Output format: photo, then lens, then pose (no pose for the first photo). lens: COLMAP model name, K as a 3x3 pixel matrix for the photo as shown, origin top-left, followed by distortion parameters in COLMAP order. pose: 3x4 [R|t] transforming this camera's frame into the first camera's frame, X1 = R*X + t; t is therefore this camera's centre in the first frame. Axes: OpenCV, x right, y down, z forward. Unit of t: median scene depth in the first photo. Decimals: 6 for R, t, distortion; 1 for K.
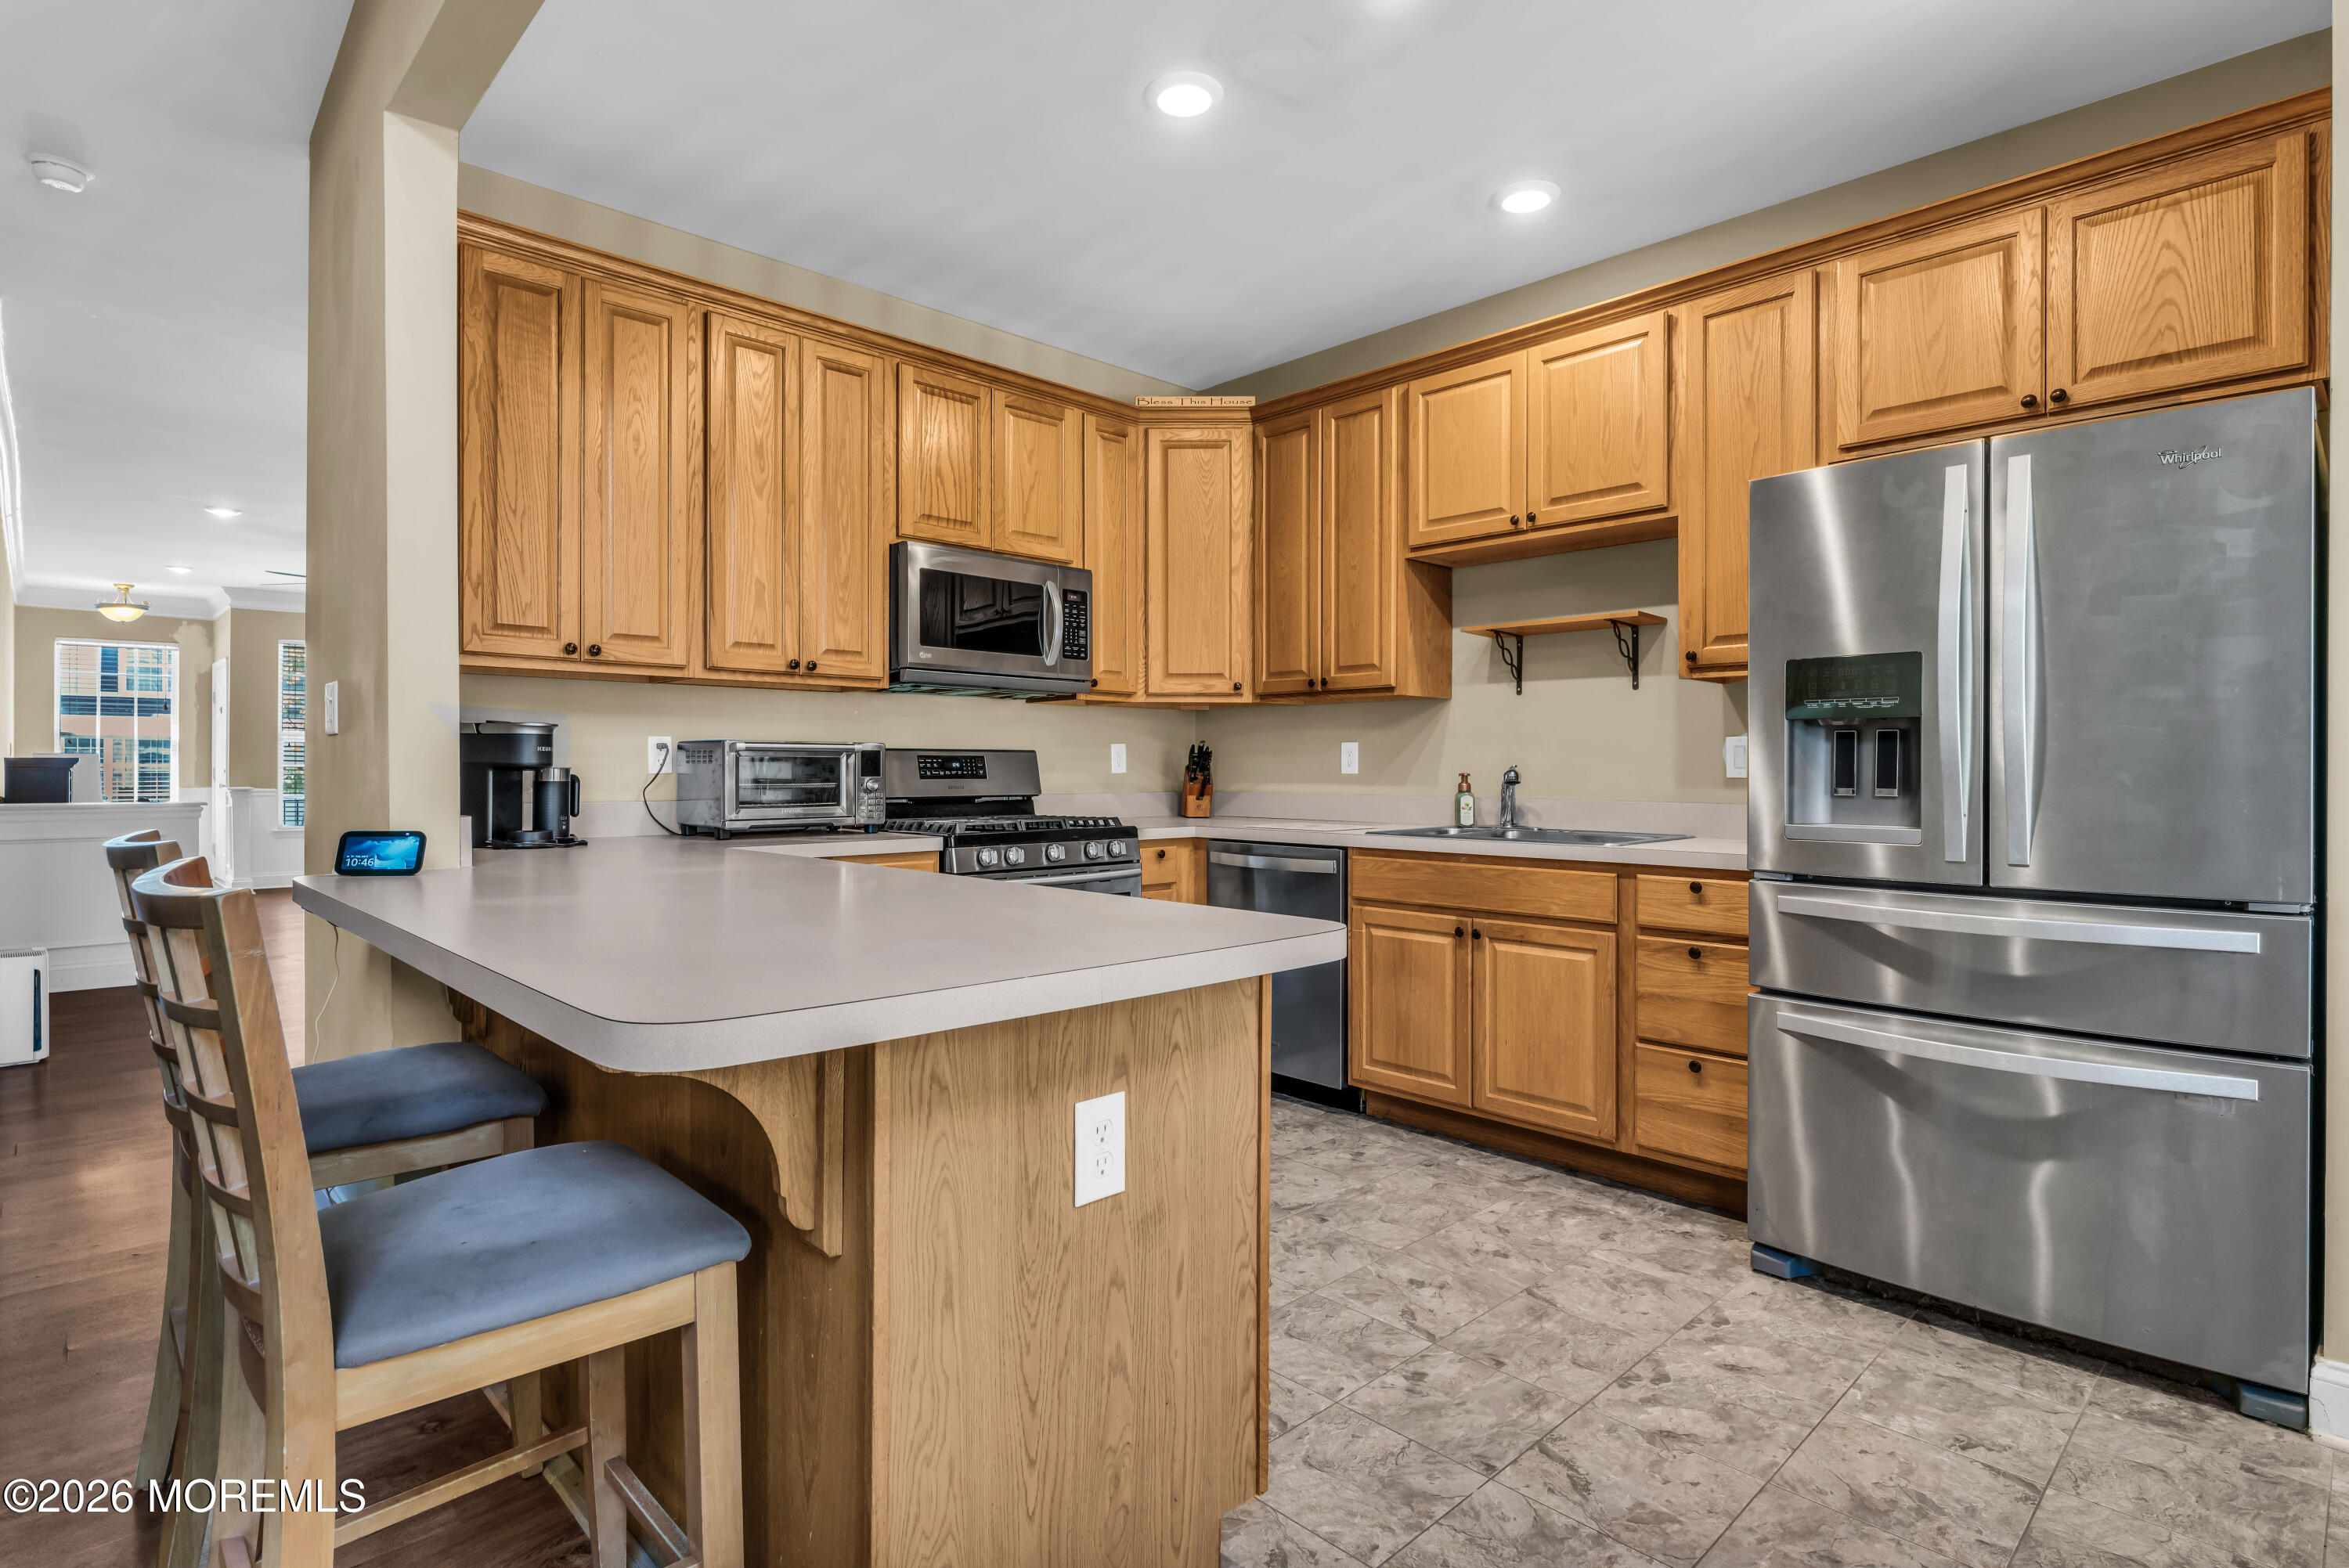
lens RADIAL K [[1174.5, 0, 1179.4], [0, 1174.5, 775.2], [0, 0, 1]] dist [0.000853, 0.000325]
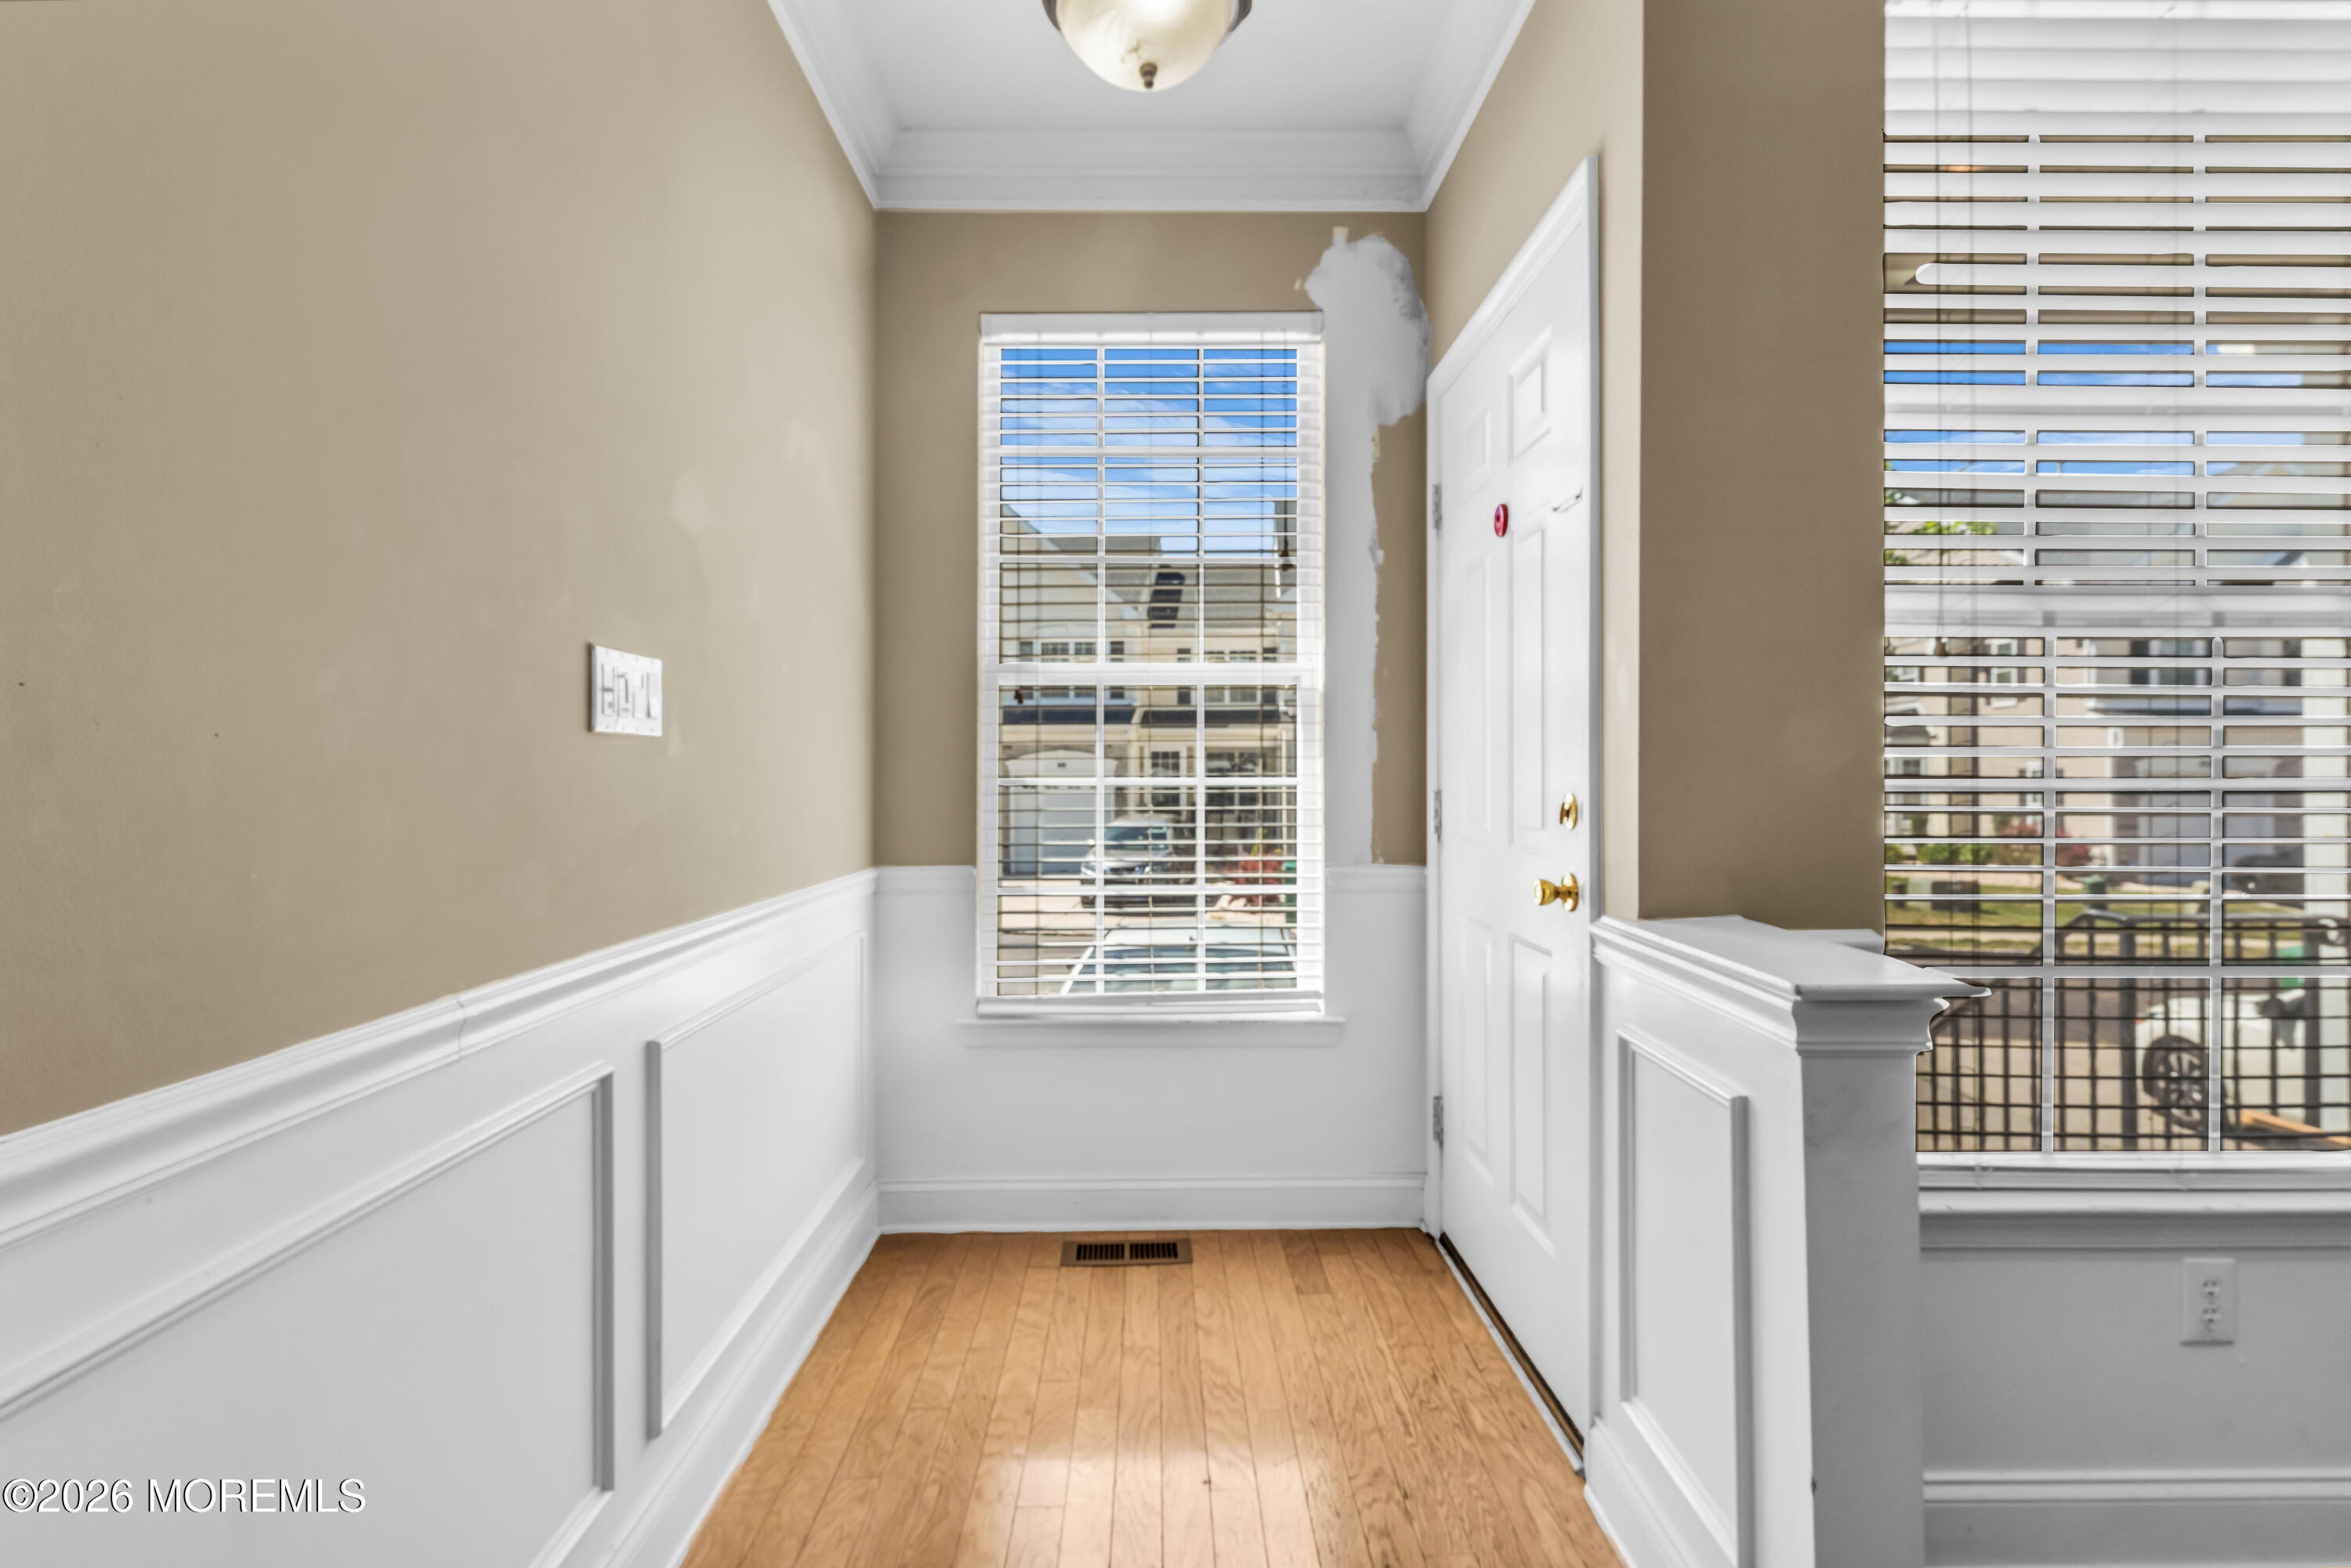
lens RADIAL K [[1175.6, 0, 1180.4], [0, 1175.6, 775.2], [0, 0, 1]] dist [0.000853, 0.000325]
pose [[0.729770, -0.006025, -0.683666, -2.189582], [0.000214, 0.999963, -0.008584, -0.023079], [0.683693, 0.006118, 0.729744, 2.479261]]
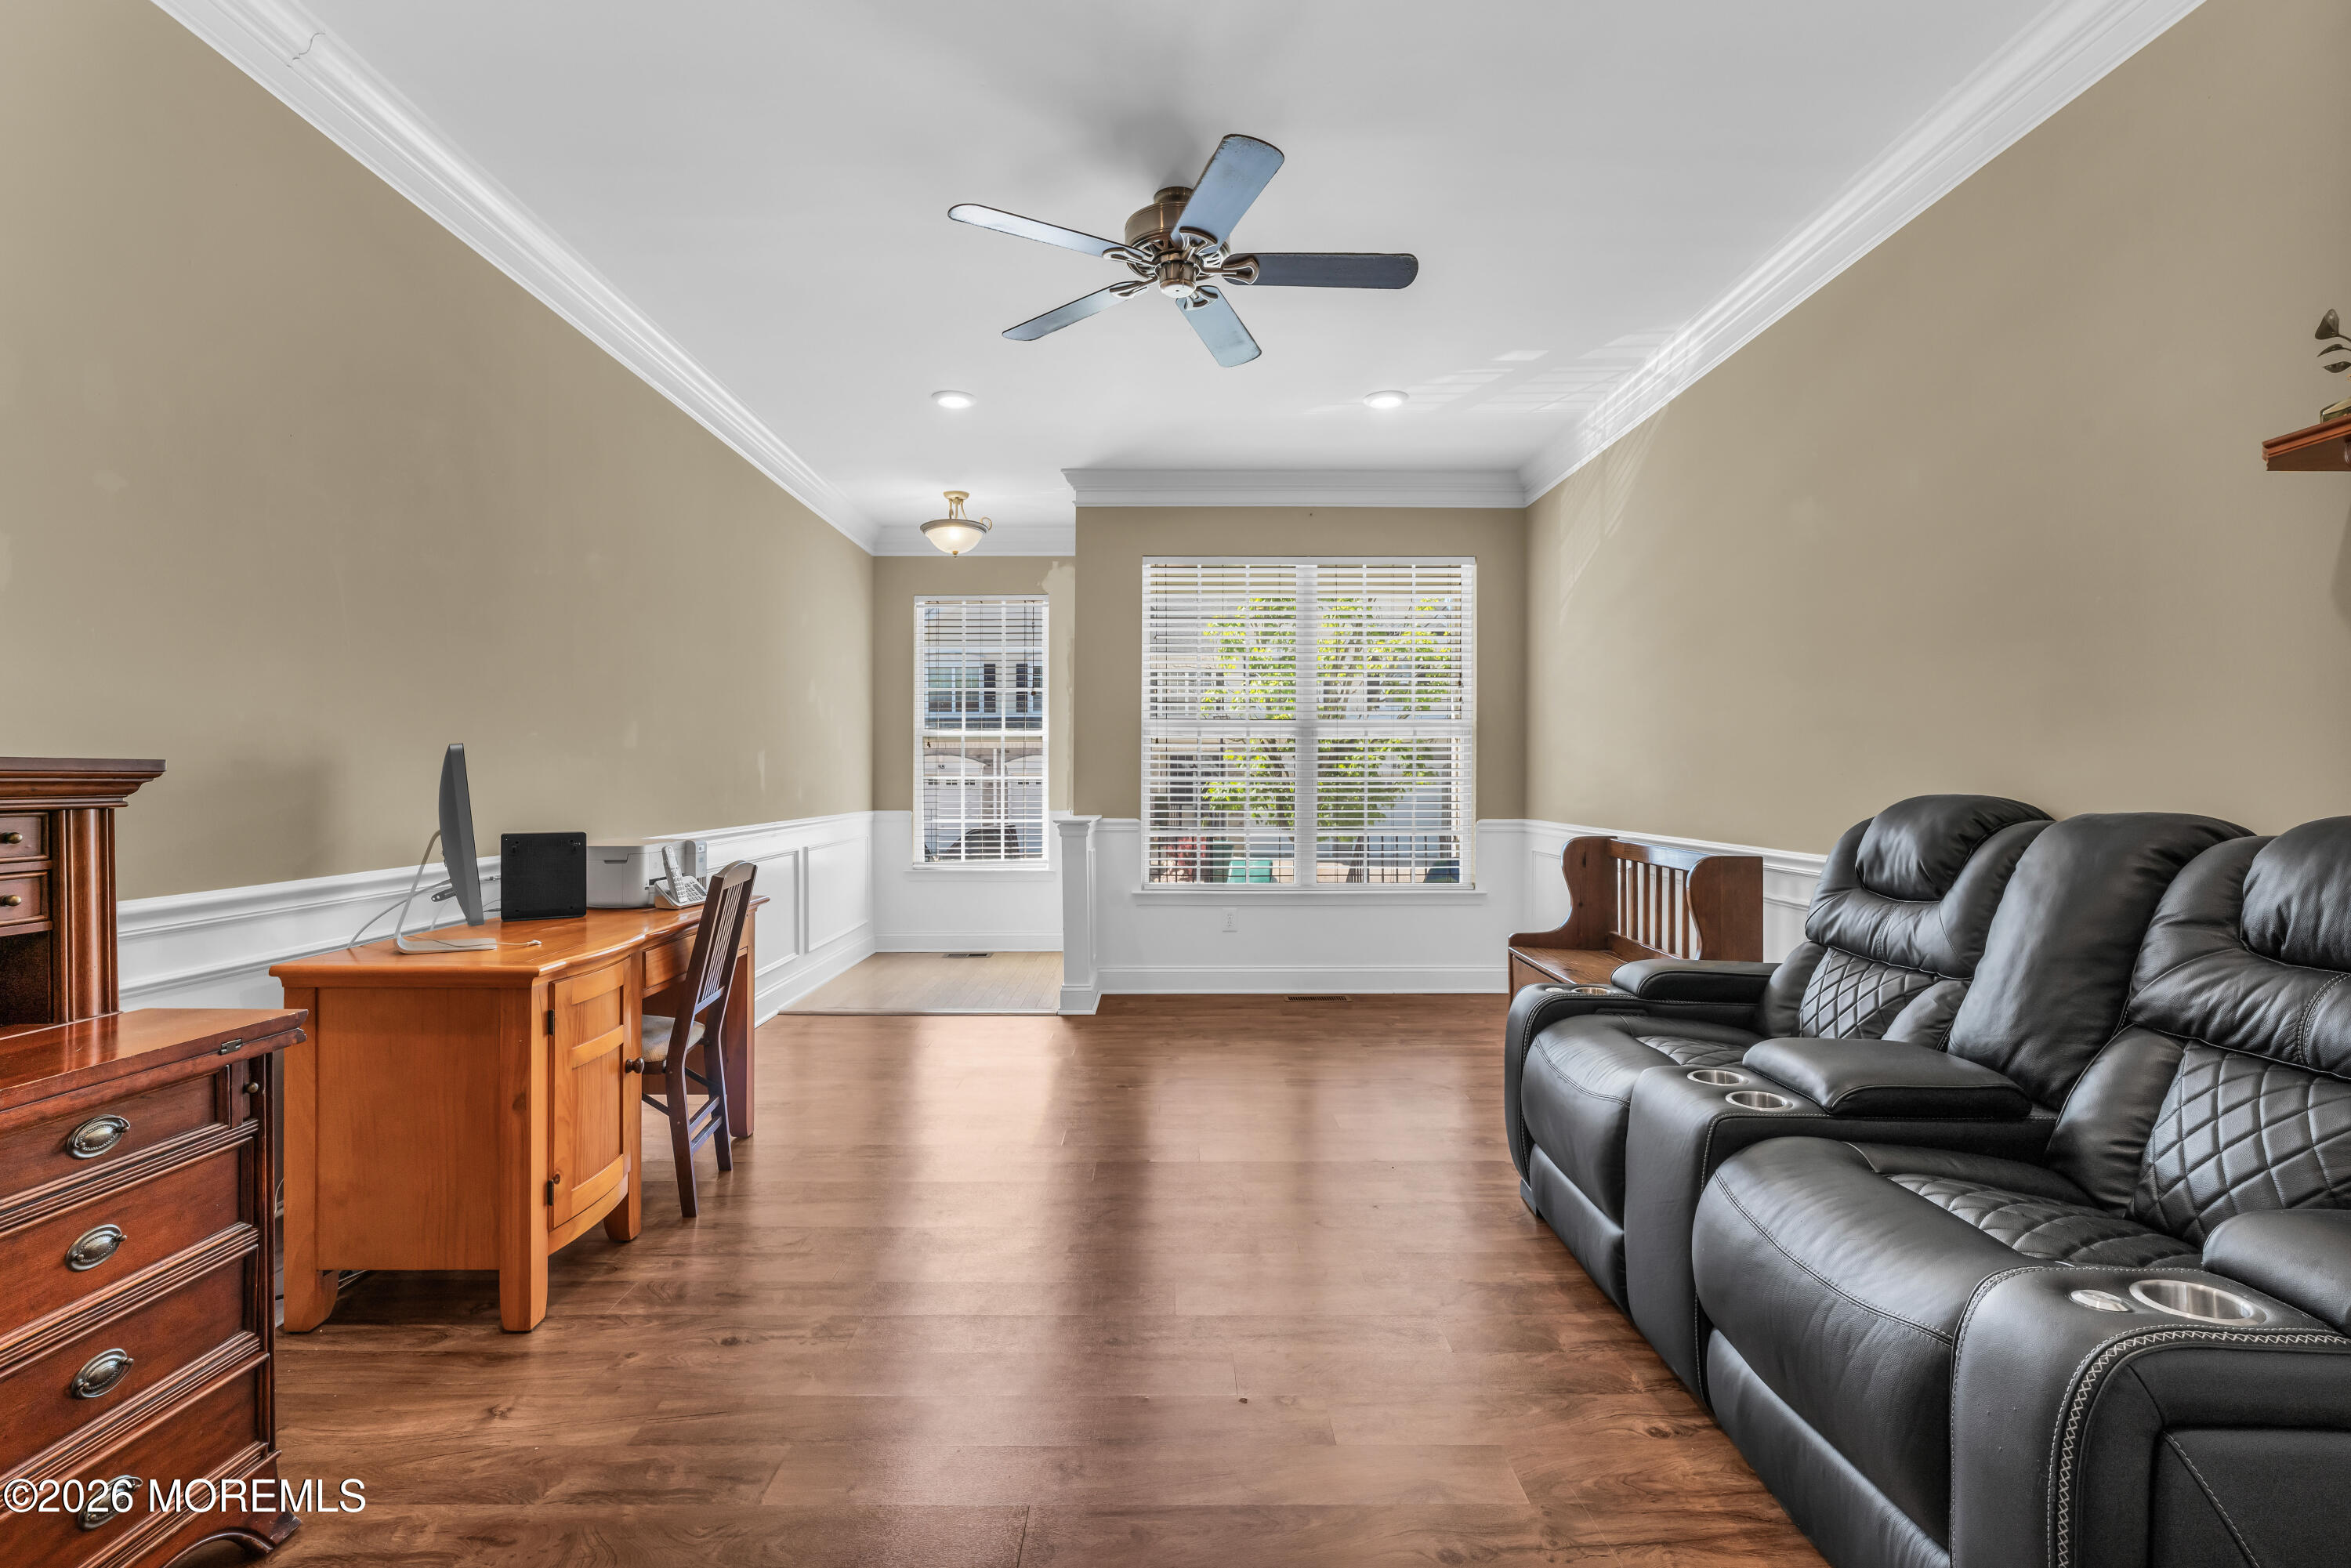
lens RADIAL K [[1049.8, 0, 1175.5], [0, 1049.8, 784.0], [0, 0, 1]] dist [-0.015933, -0.000455]
pose [[0.727779, -0.000170, -0.685812, -1.227349], [-0.000351, 1.000000, -0.000620, -0.014417], [0.685812, 0.000692, 0.727779, 1.937947]]
